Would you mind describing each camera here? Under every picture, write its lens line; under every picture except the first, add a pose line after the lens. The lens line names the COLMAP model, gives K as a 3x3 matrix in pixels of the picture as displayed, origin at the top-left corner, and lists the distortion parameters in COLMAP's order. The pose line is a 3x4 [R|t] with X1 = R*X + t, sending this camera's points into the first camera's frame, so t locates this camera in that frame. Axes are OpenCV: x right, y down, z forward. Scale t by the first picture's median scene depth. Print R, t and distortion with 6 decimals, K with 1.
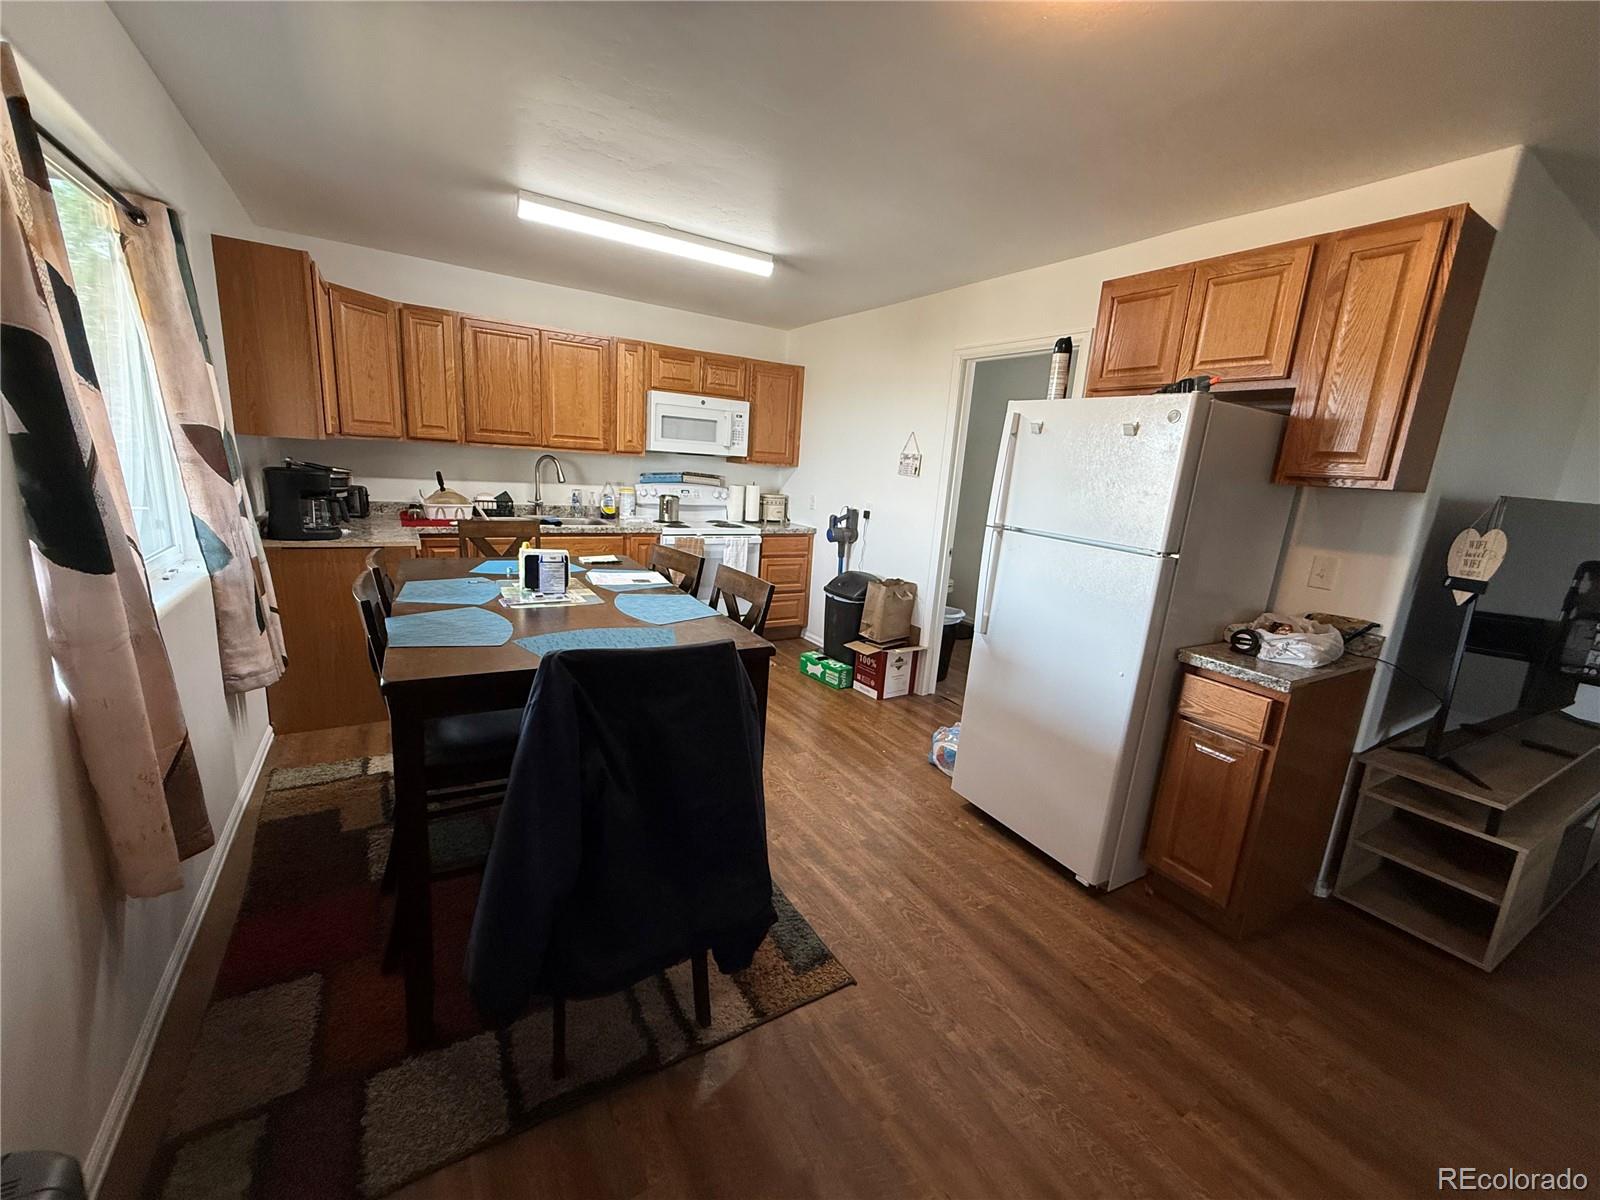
lens RADIAL K [[640.4, 0, 800.6], [0, 640.4, 599.6], [0, 0, 1]] dist [0.002144, -0.000122]
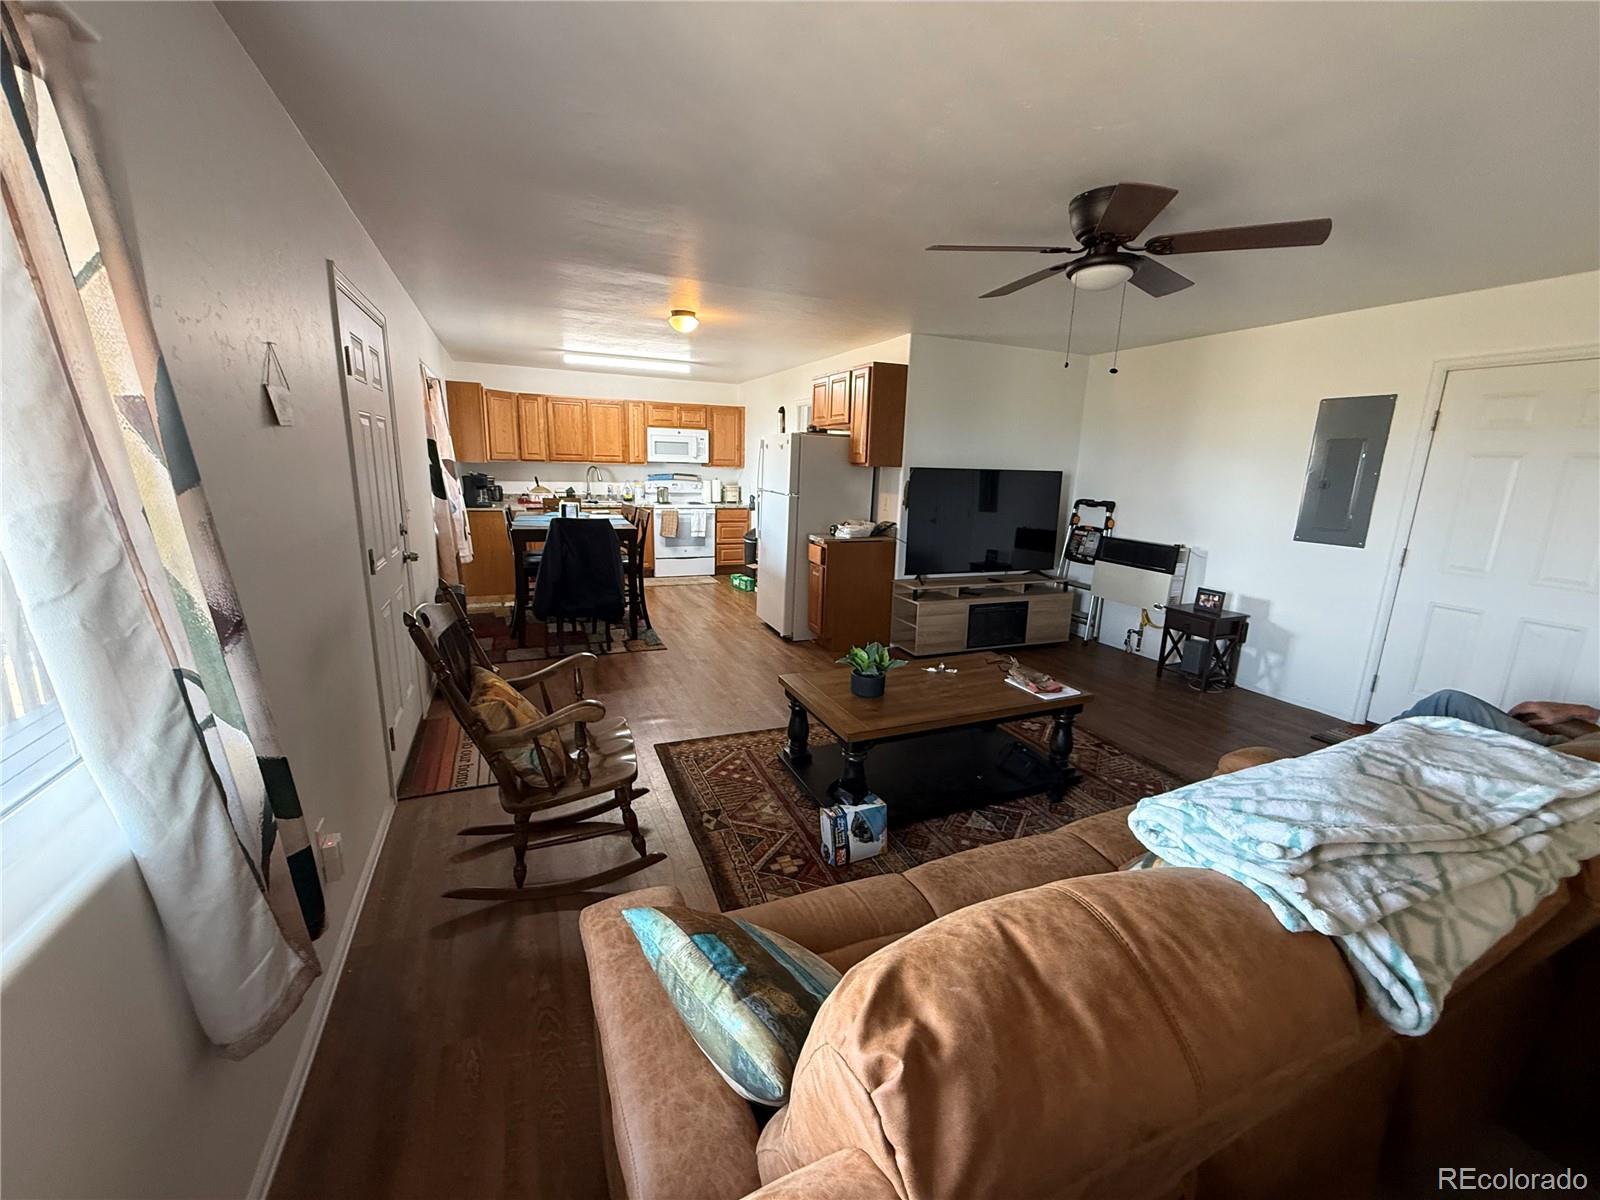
lens RADIAL K [[640.4, 0, 799.6], [0, 640.4, 599.7], [0, 0, 1]] dist [0.002144, -0.000122]
pose [[0.989031, -0.008377, -0.147471, 0.444012], [0.007272, 0.999941, -0.008028, 0.169448], [0.147529, 0.006867, 0.989034, -0.698304]]
